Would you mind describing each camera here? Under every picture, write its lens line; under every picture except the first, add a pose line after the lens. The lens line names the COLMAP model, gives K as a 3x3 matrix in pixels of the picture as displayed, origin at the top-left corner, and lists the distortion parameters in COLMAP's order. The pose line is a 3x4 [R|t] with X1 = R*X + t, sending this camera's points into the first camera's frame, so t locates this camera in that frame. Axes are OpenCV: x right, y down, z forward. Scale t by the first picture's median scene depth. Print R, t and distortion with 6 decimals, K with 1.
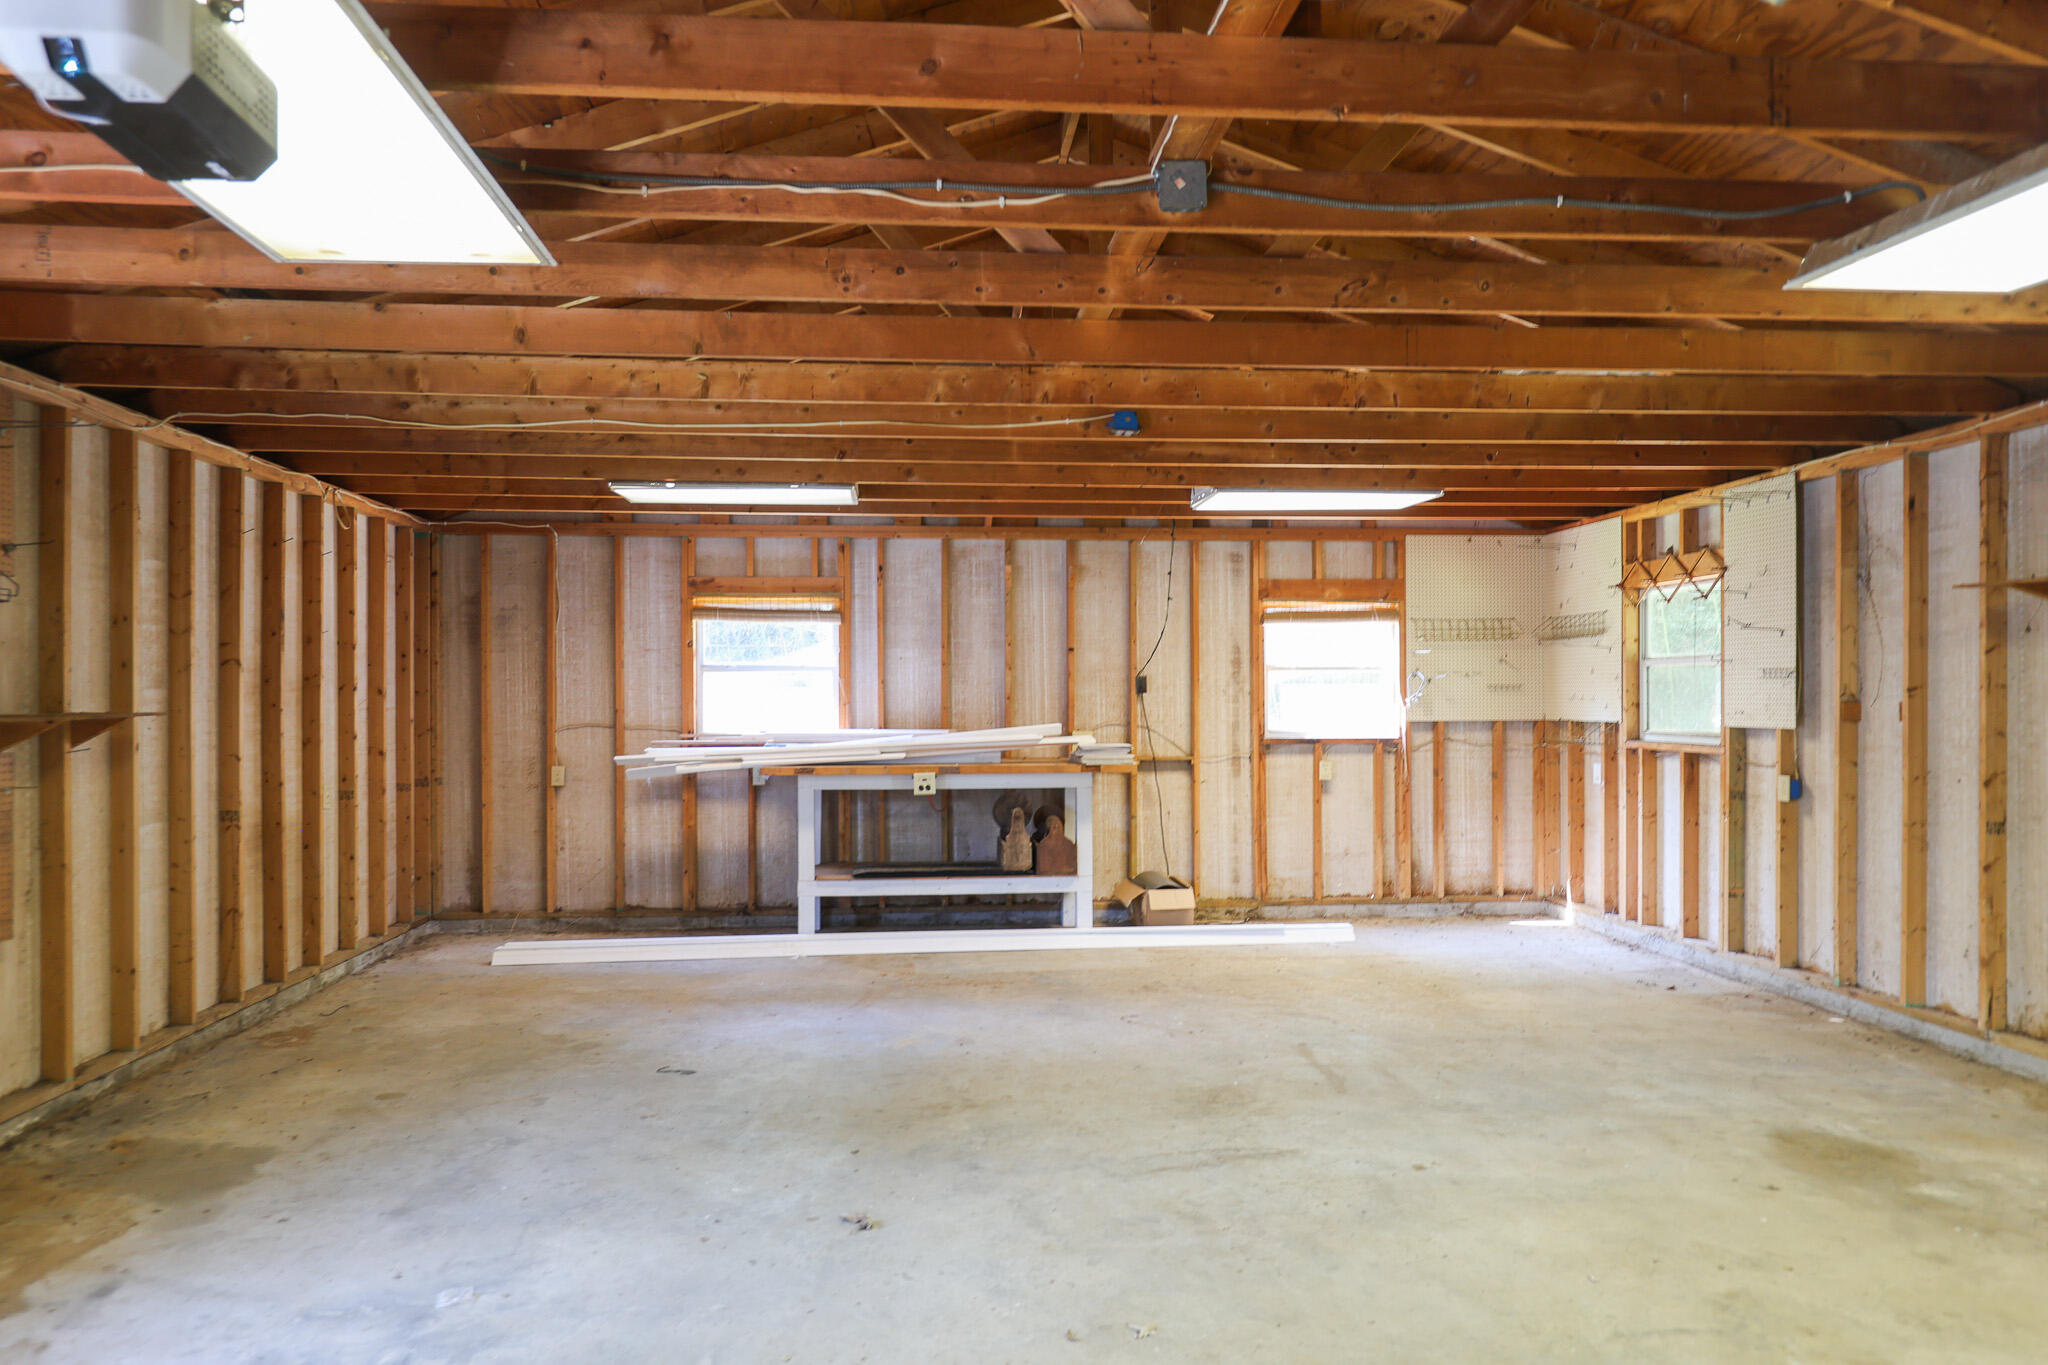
lens RADIAL K [[1317.6, 0, 1020.1], [0, 1317.6, 695.8], [0, 0, 1]] dist [0.000705, 0.000666]
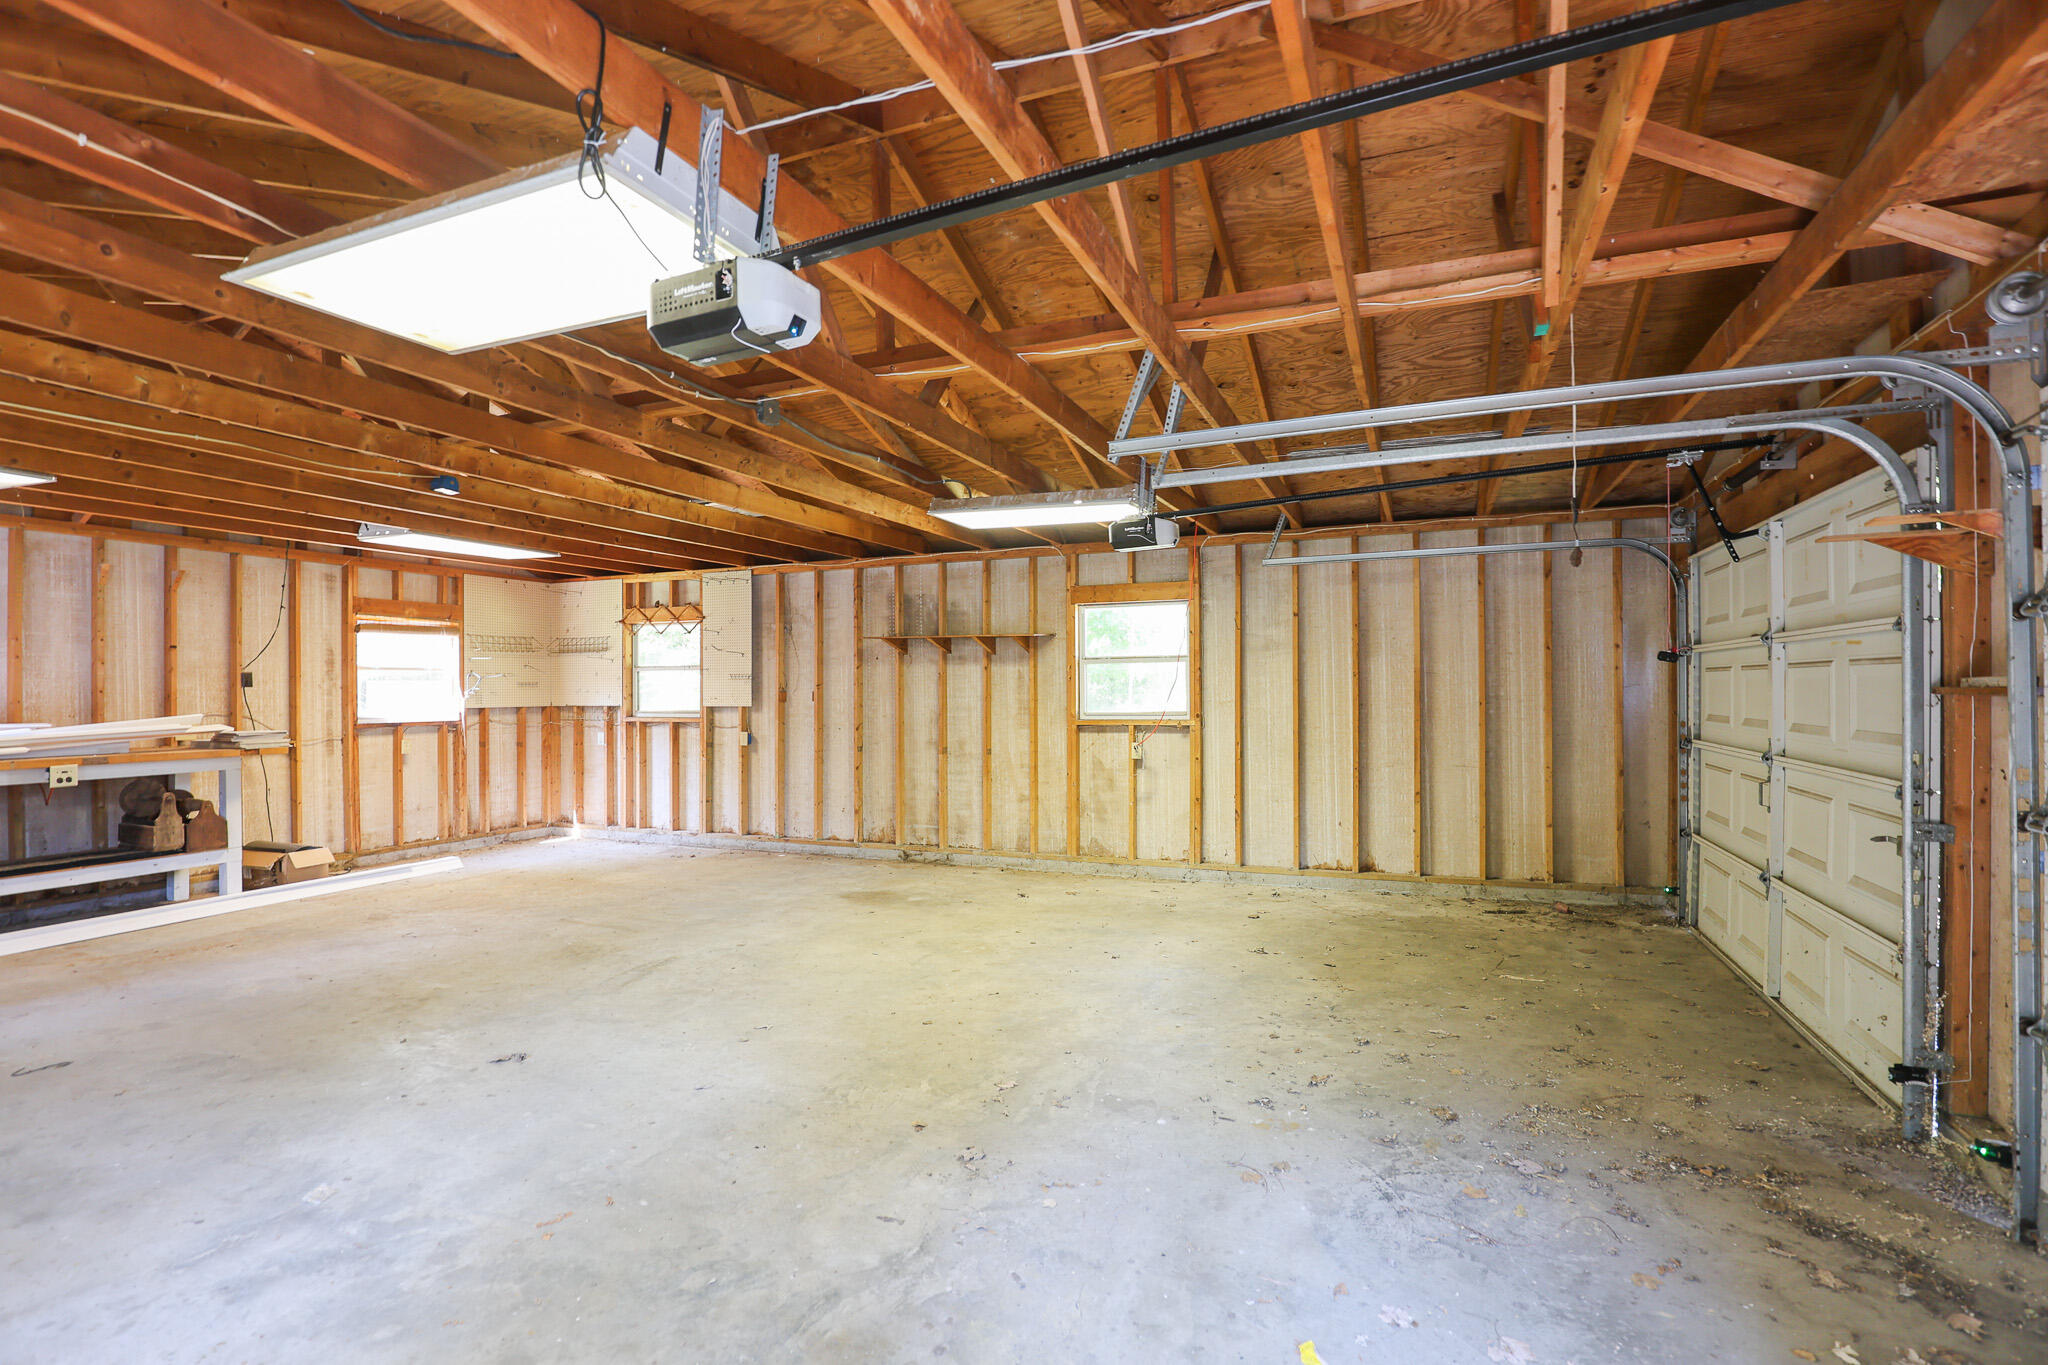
lens RADIAL K [[948.2, 0, 1027.1], [0, 948.2, 680.5], [0, 0, 1]] dist [-0.024266, 0.001723]
pose [[0.464126, 0.009298, 0.885720, -0.350928], [0.003824, 0.999915, -0.012500, 0.005486], [-0.885761, 0.009188, 0.464051, 0.021863]]
